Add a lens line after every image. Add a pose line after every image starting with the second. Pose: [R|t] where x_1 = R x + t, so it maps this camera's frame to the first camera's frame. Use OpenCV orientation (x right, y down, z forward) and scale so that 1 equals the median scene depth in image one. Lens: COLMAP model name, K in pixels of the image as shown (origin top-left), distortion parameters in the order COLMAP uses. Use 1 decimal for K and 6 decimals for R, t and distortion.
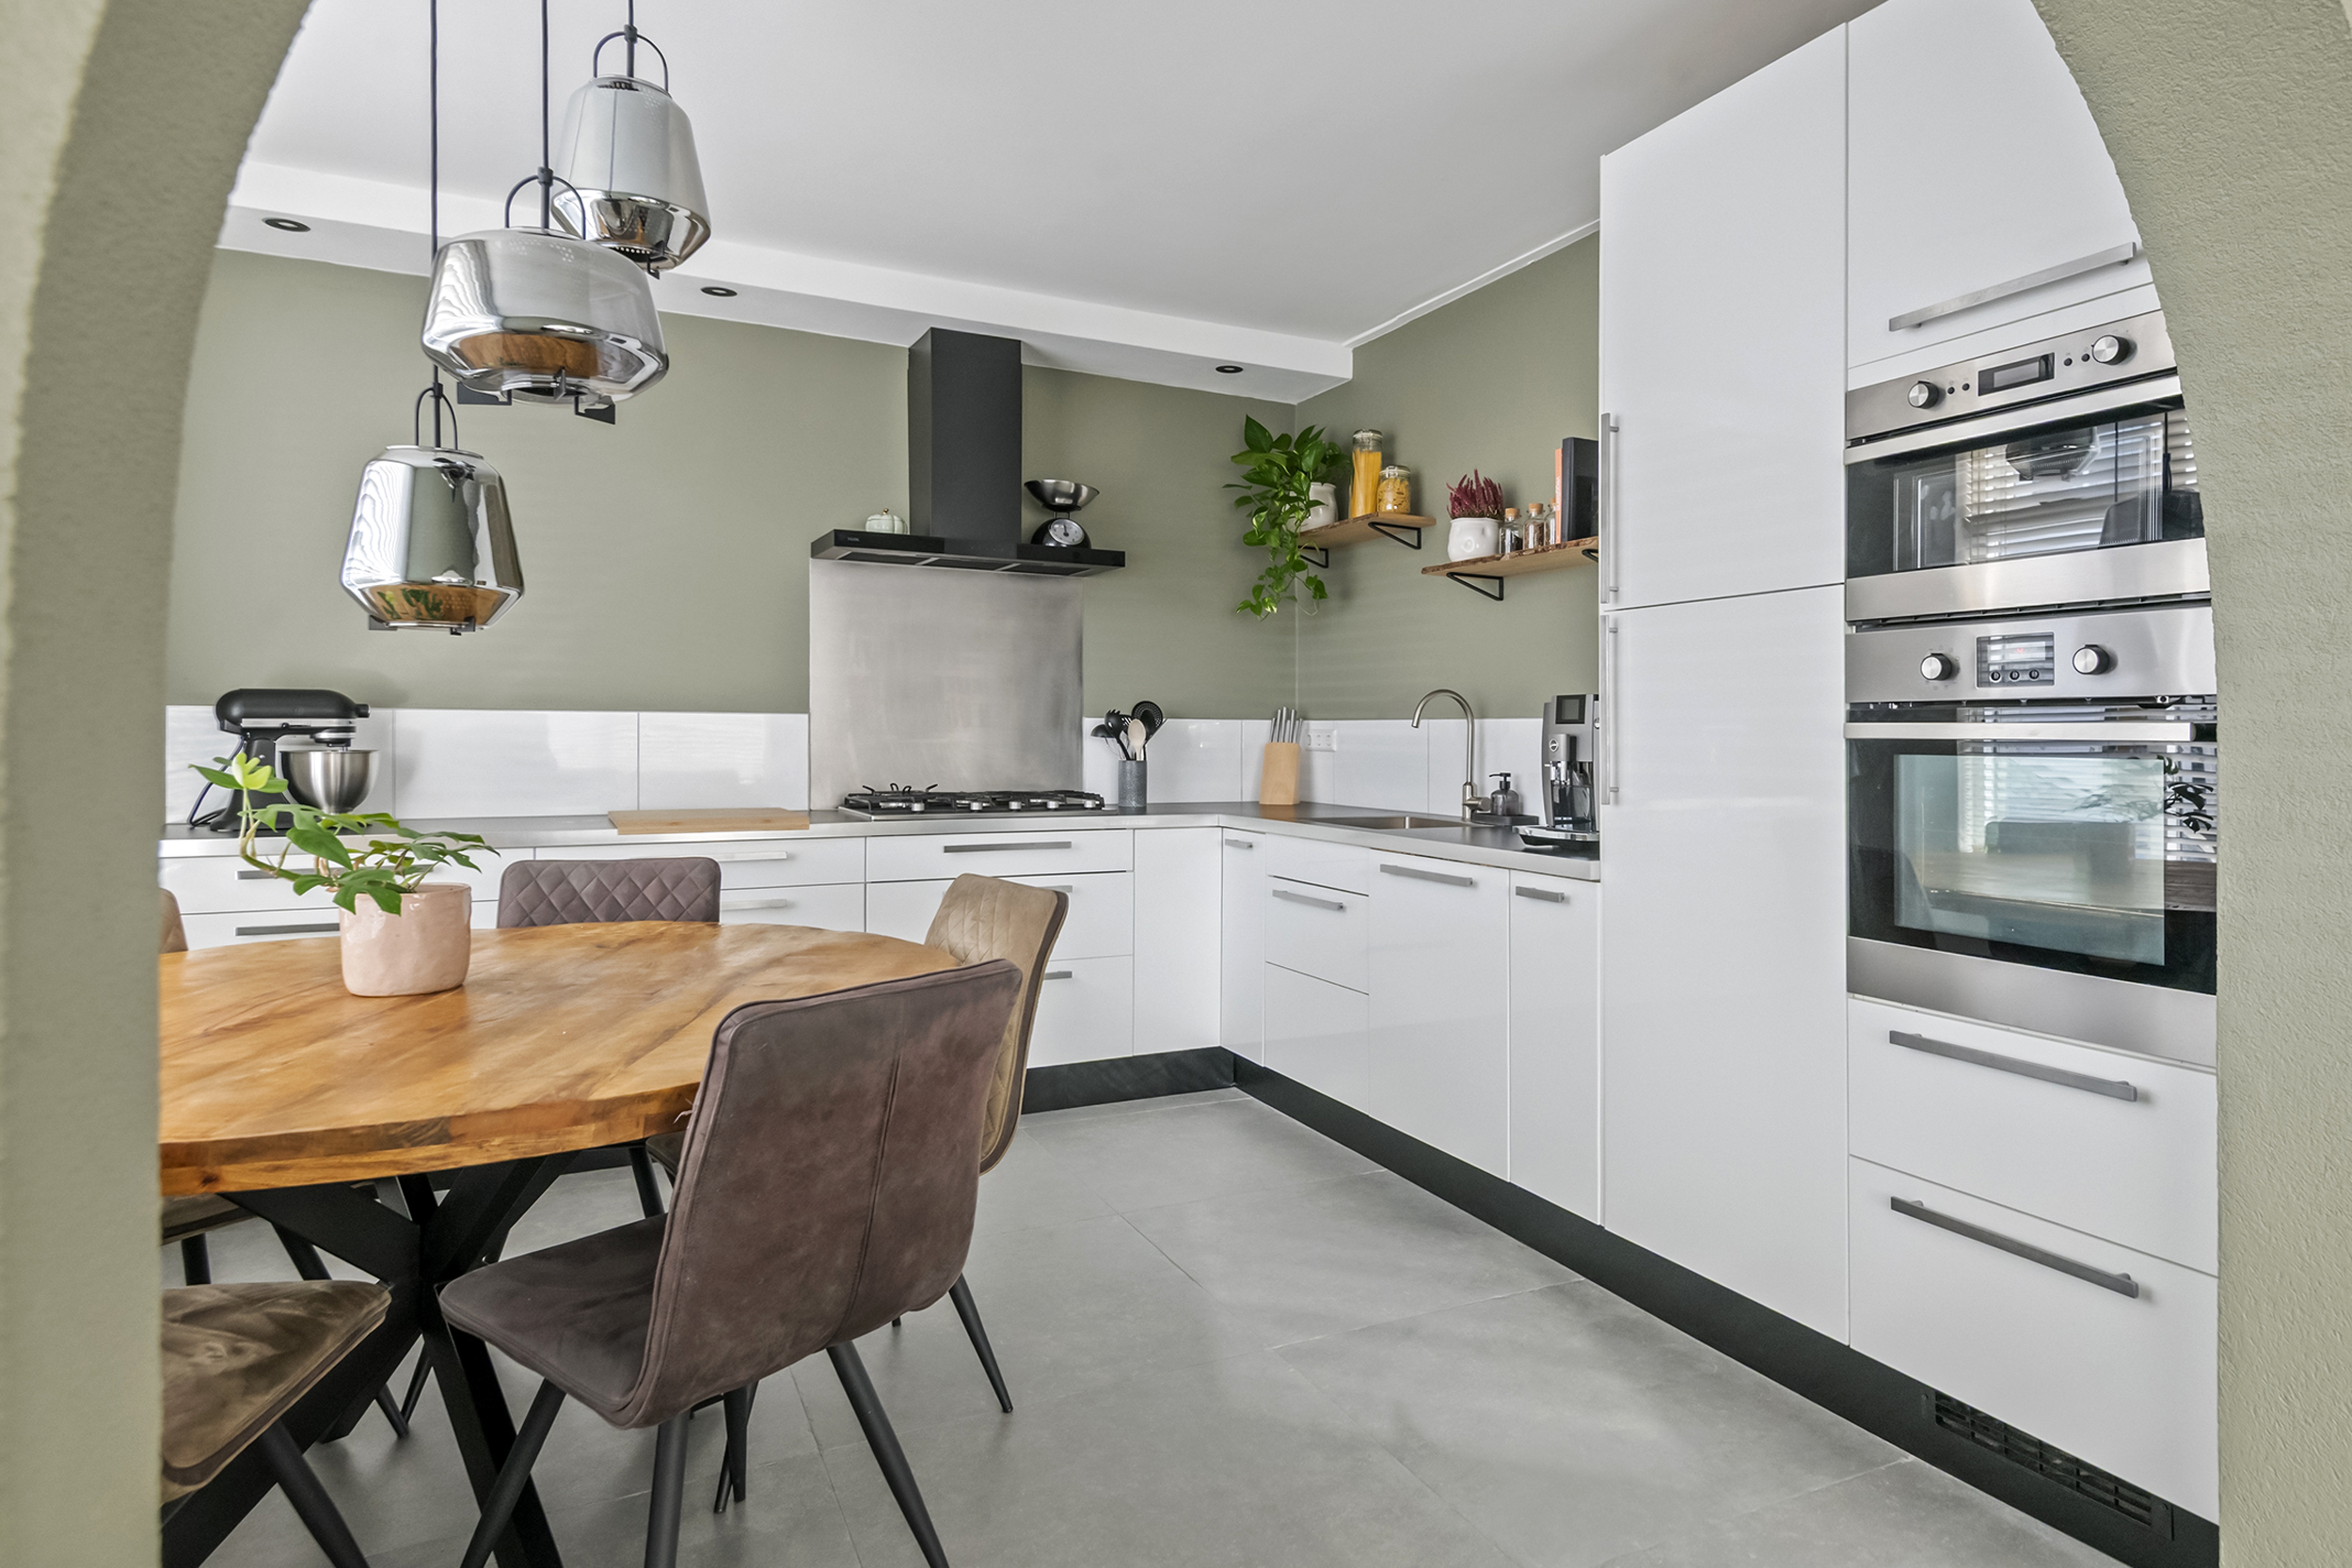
lens RADIAL K [[1254.7, 0, 1189.3], [0, 1254.7, 772.0], [0, 0, 1]] dist [0.026729, -0.000347]
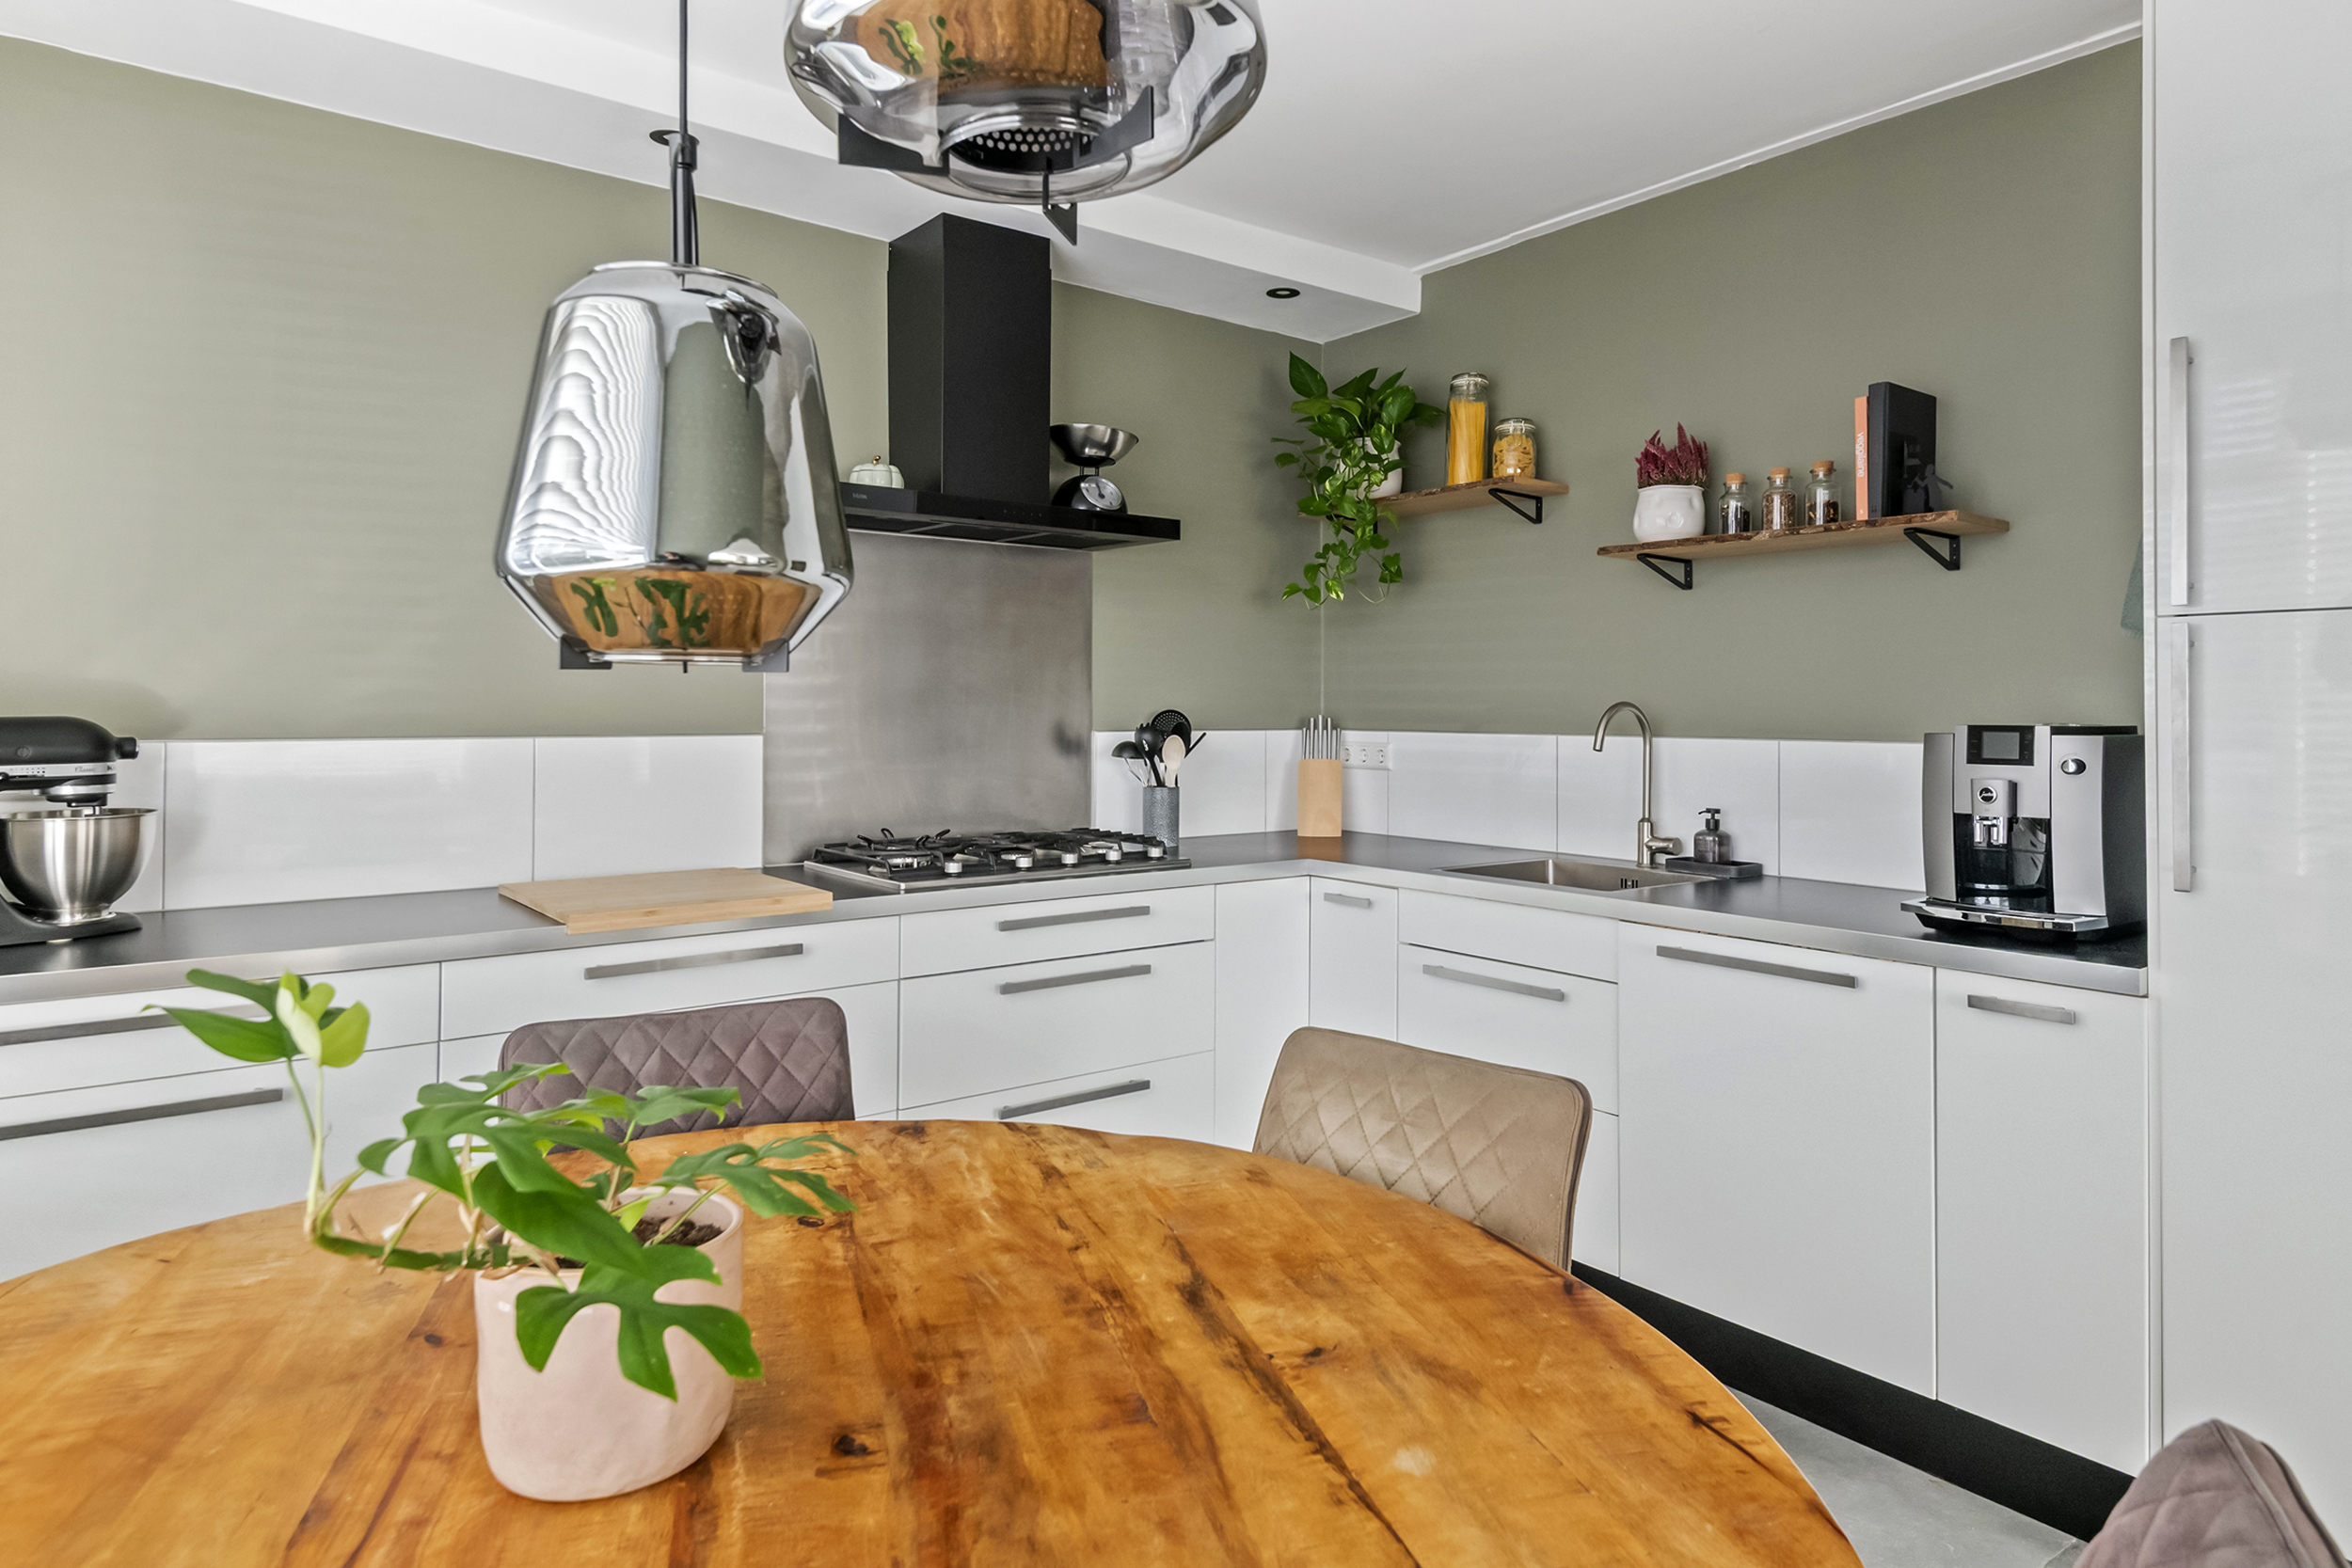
lens RADIAL K [[1332.8, 0, 1135.1], [0, 1332.8, 720.2], [0, 0, 1]] dist [0.037339, -0.001316]
pose [[0.986470, -0.004099, 0.163893, -0.233366], [0.008319, 0.999651, -0.025070, -0.035291], [-0.163734, 0.026095, 0.986159, 0.220653]]
